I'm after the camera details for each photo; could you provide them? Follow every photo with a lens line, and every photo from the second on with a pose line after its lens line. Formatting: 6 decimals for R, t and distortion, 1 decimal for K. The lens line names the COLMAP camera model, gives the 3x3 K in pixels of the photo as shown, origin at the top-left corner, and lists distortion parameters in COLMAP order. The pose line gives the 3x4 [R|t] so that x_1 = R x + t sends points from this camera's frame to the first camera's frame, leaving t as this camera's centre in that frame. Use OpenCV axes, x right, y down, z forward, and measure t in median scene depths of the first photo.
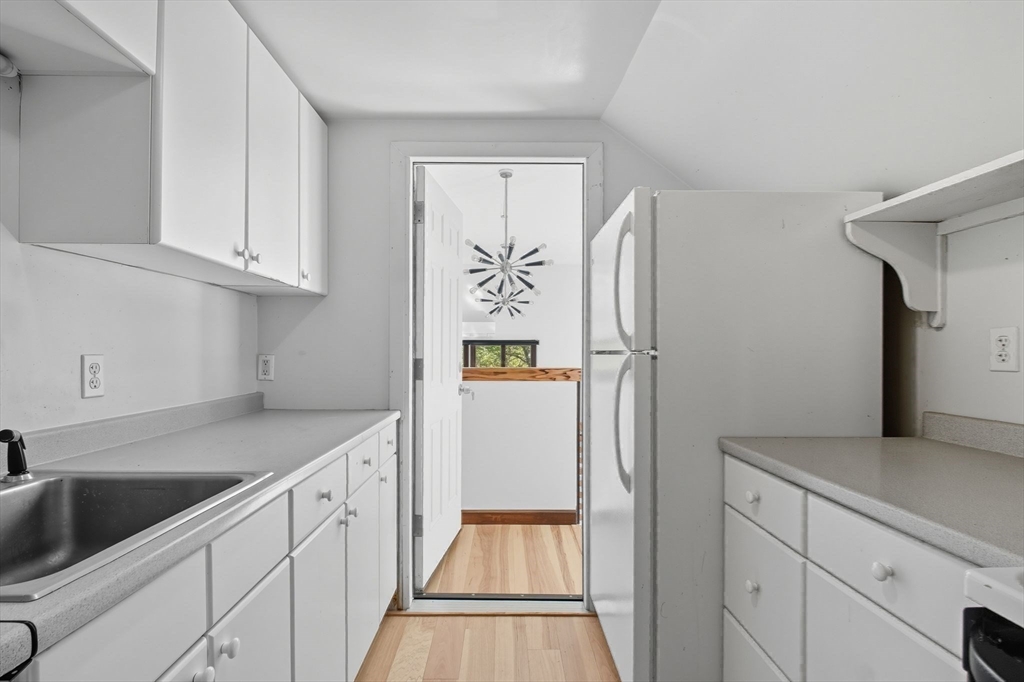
lens RADIAL K [[485.0, 0, 511.3], [0, 485.0, 353.3], [0, 0, 1]] dist [-0.003360, -0.001996]
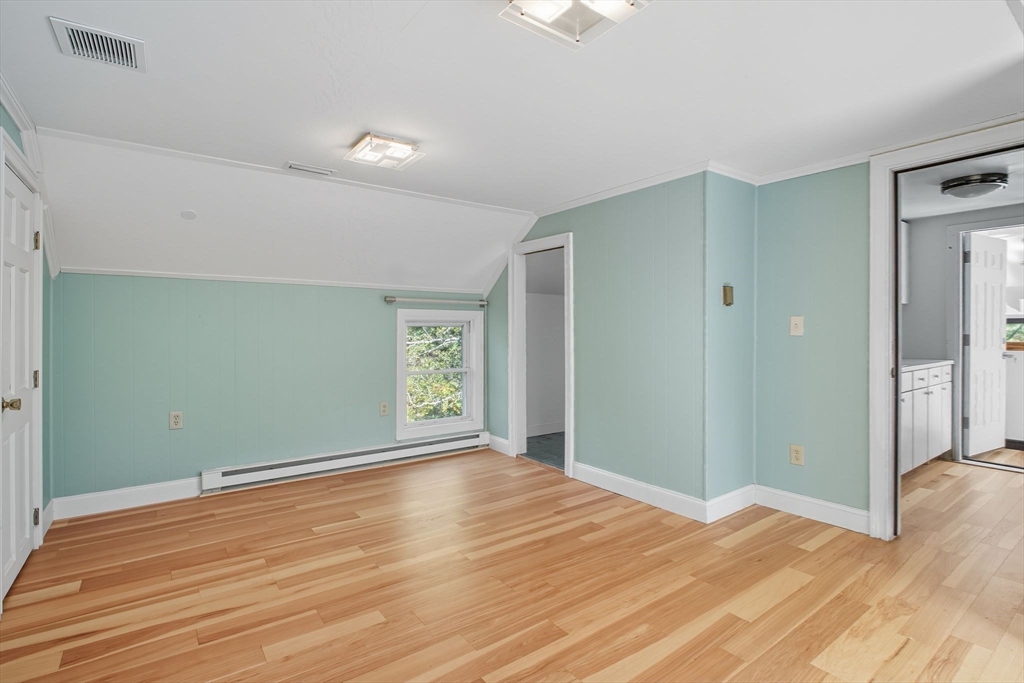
lens RADIAL K [[478.9, 0, 503.3], [0, 478.9, 339.9], [0, 0, 1]] dist [-0.000149, -0.005040]
pose [[0.566110, 0.002419, -0.824326, 0.334541], [0.003664, 0.999978, 0.005450, 0.016701], [0.824322, -0.006106, 0.566088, -1.616890]]
